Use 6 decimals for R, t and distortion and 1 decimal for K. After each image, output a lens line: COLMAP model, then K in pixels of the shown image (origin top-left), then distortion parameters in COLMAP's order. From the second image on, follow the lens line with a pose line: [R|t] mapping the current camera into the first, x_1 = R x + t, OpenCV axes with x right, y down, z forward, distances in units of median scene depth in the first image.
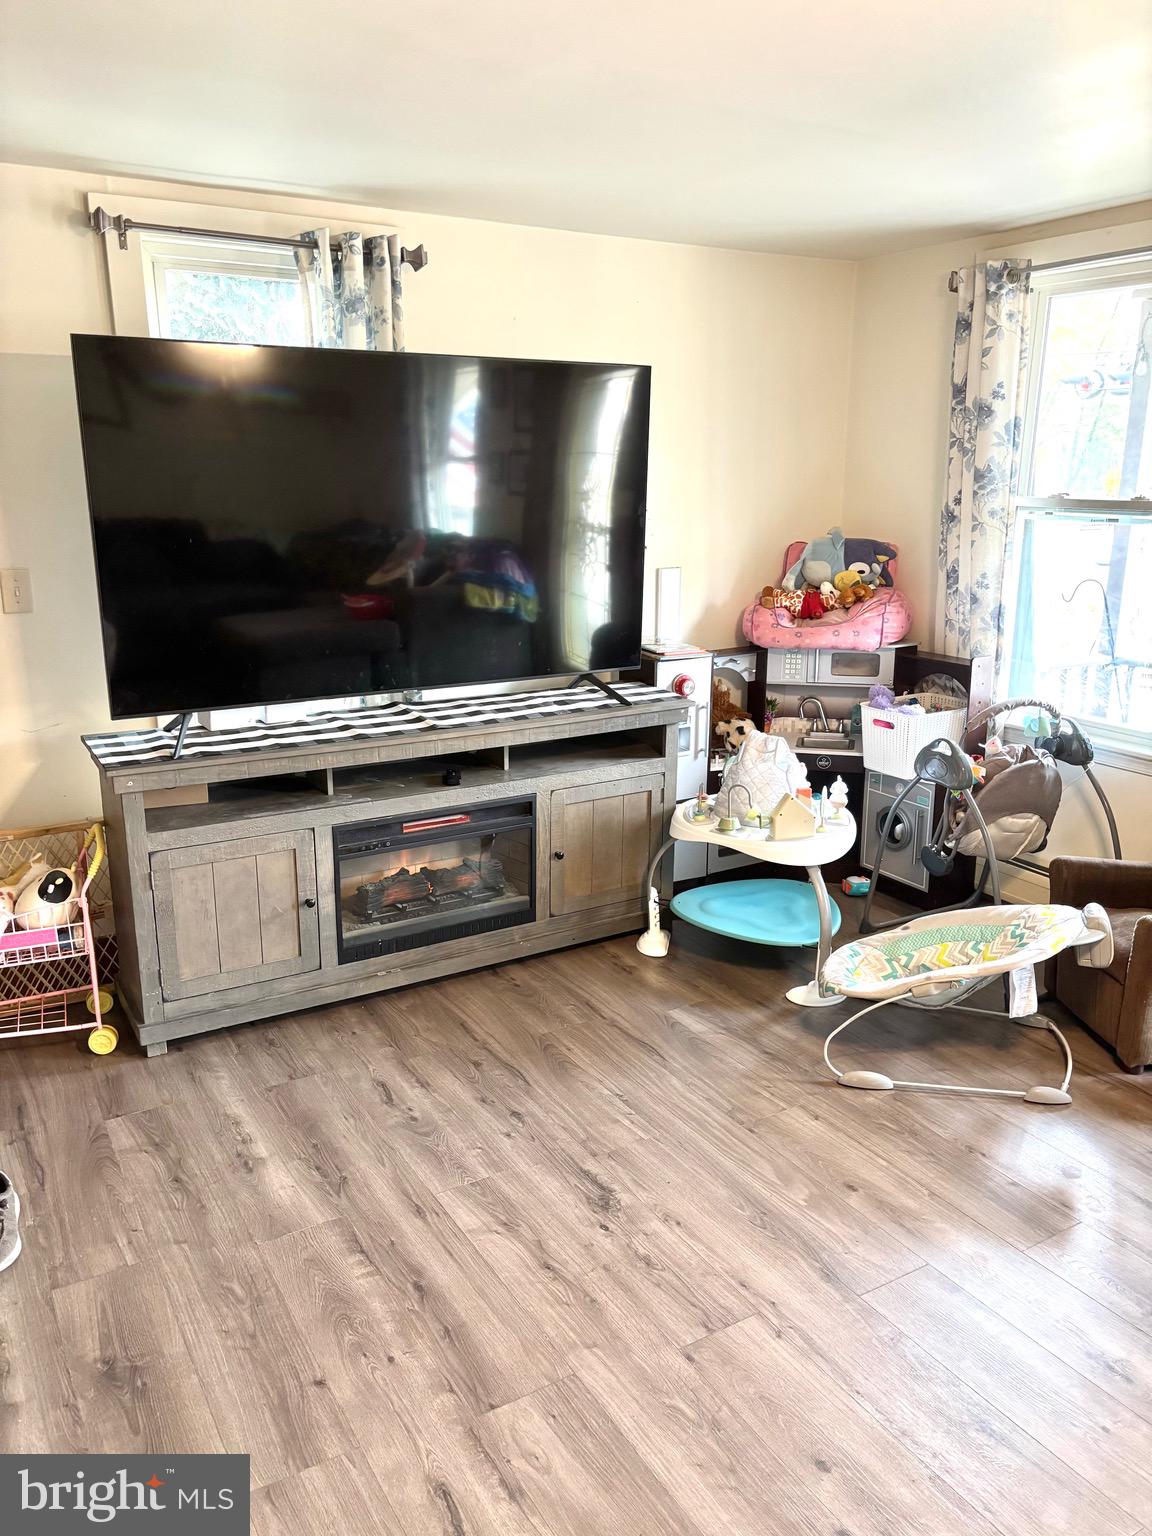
lens RADIAL K [[1166.9, 0, 554.5], [0, 1166.9, 770.4], [0, 0, 1]] dist [0.004346, 0.005754]
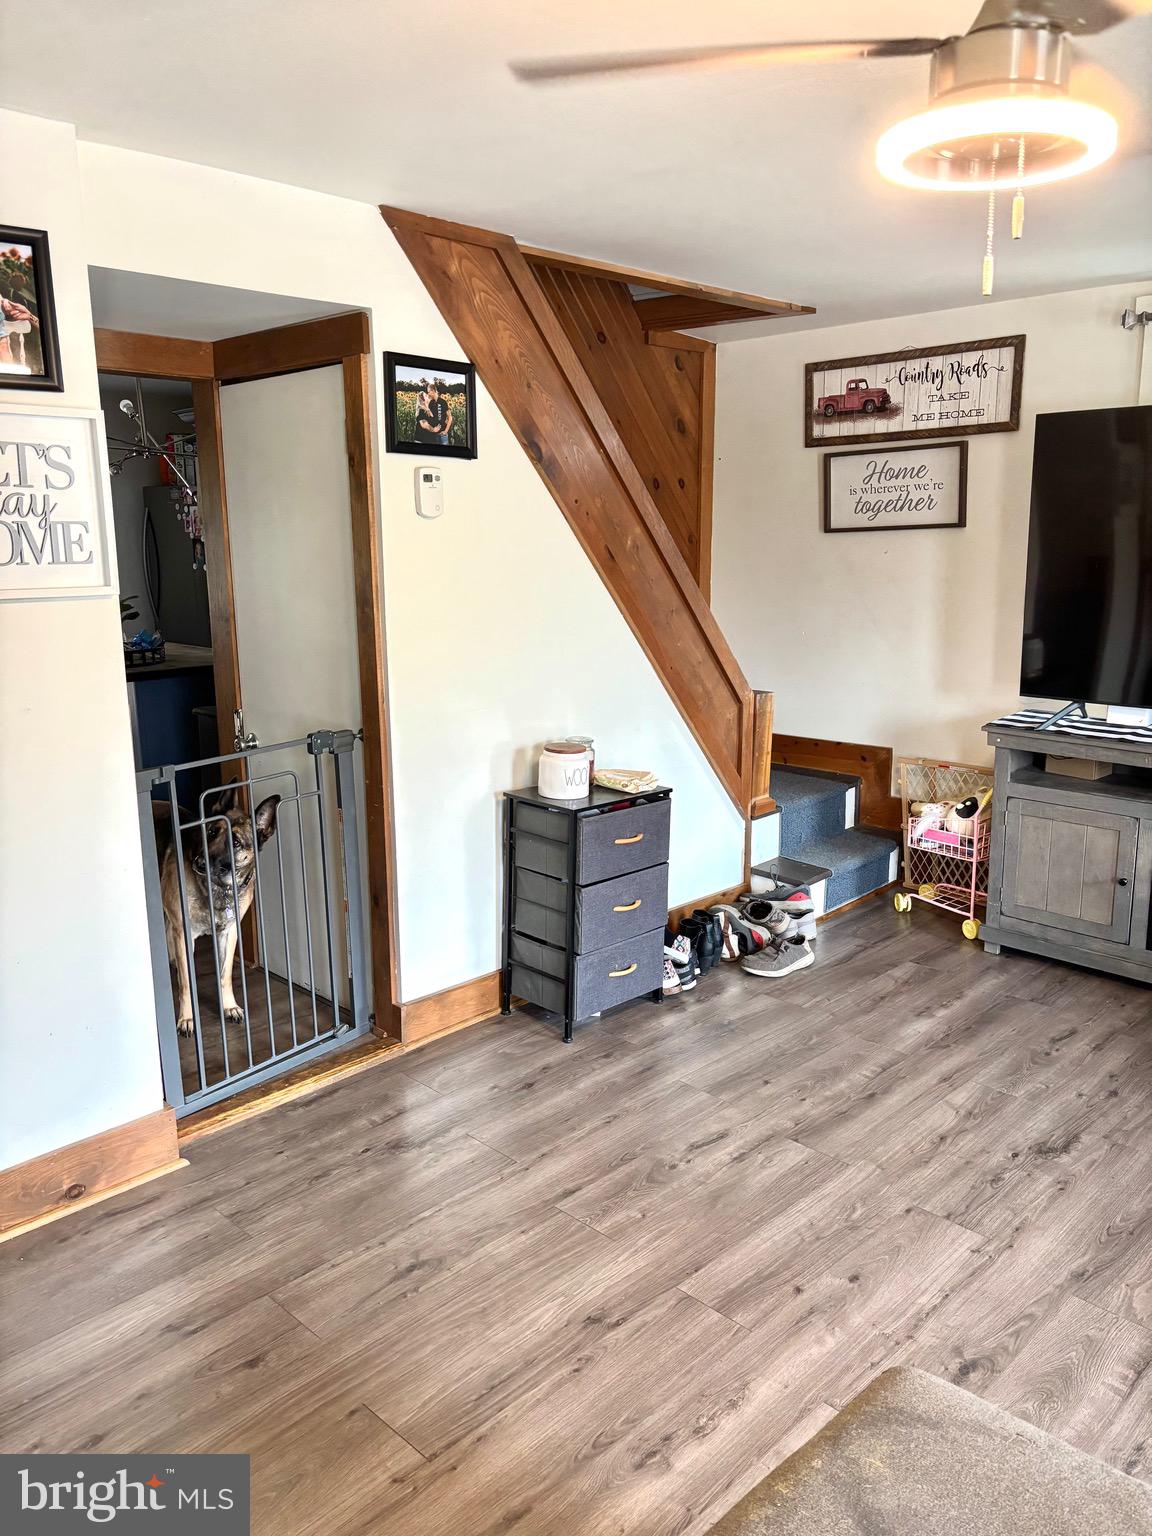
lens RADIAL K [[1139.1, 0, 576.0], [0, 1139.1, 768.0], [0, 0, 1]] dist [0.003332, 0.002005]
pose [[0.258786, 0.201859, -0.944607, 0.789297], [-0.236035, 0.961490, 0.140803, -0.029023], [0.936652, 0.186522, 0.296466, 0.159721]]
